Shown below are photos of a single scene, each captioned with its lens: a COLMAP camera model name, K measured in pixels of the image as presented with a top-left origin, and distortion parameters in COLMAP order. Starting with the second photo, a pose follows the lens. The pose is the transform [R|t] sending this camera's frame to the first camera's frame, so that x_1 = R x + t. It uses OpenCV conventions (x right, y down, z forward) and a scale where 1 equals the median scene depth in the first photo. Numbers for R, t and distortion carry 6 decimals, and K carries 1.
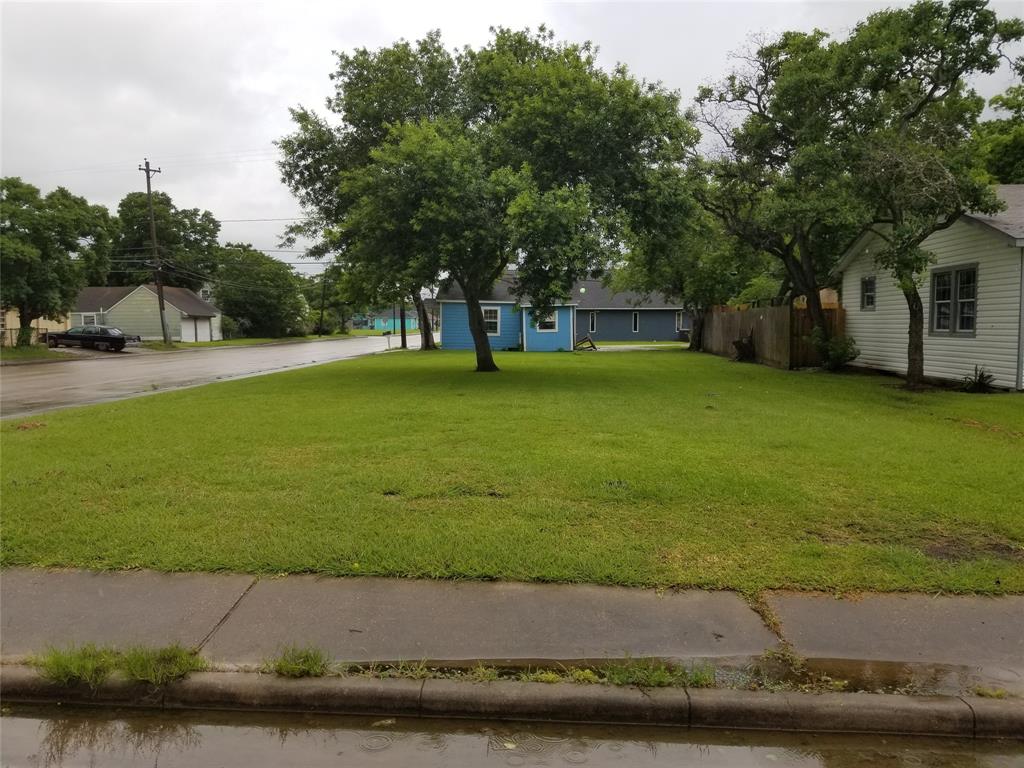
lens RADIAL K [[783.1, 0, 512.0], [0, 783.1, 384.0], [0, 0, 1]] dist [0.014422, -0.000629]
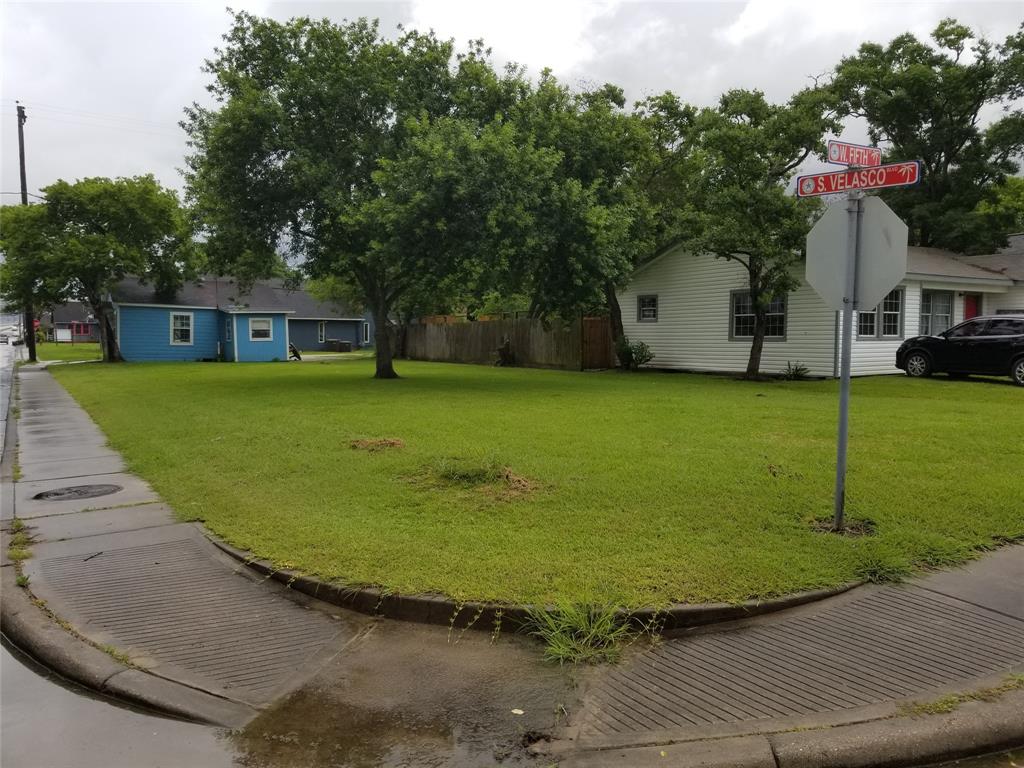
lens RADIAL K [[783.1, 0, 512.0], [0, 783.1, 384.0], [0, 0, 1]] dist [0.014422, -0.000629]
pose [[0.817417, -0.031551, 0.575182, -0.227467], [0.039823, 0.999205, -0.001784, -0.001383], [-0.574668, 0.024363, 0.818024, 0.063935]]
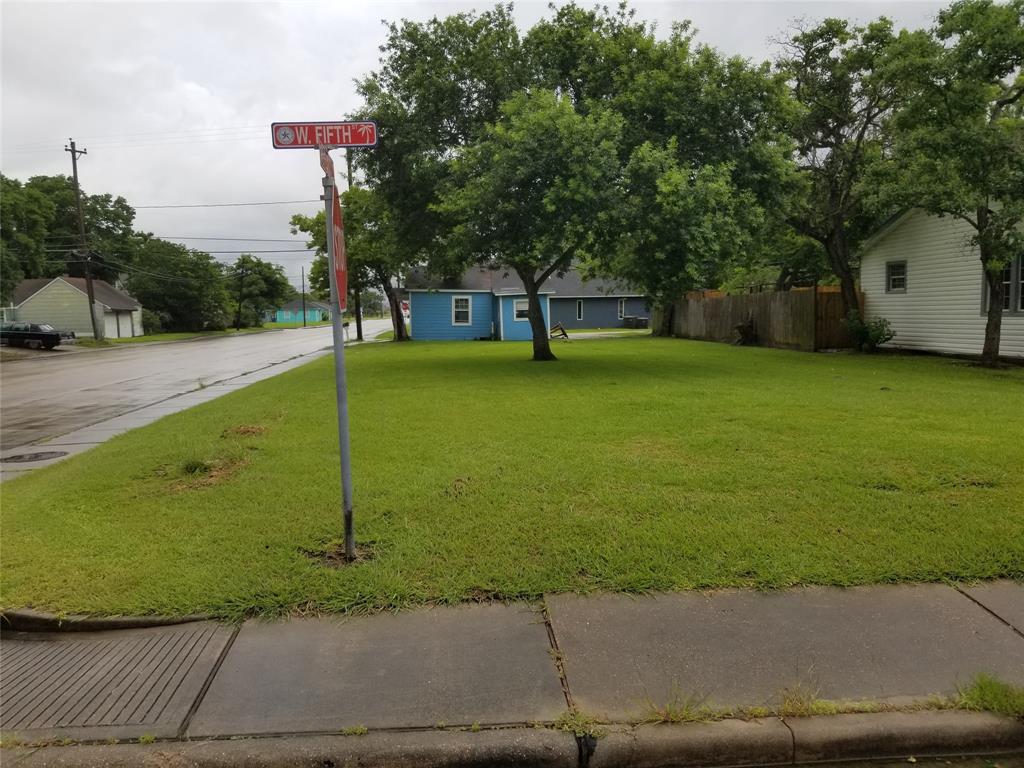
lens RADIAL K [[778.9, 0, 512.0], [0, 778.9, 384.0], [0, 0, 1]] dist [0.008614, -0.003959]
pose [[0.989527, -0.027535, 0.141698, -0.102757], [0.025683, 0.999559, 0.014886, -0.001137], [-0.142045, -0.011091, 0.989798, 0.026347]]
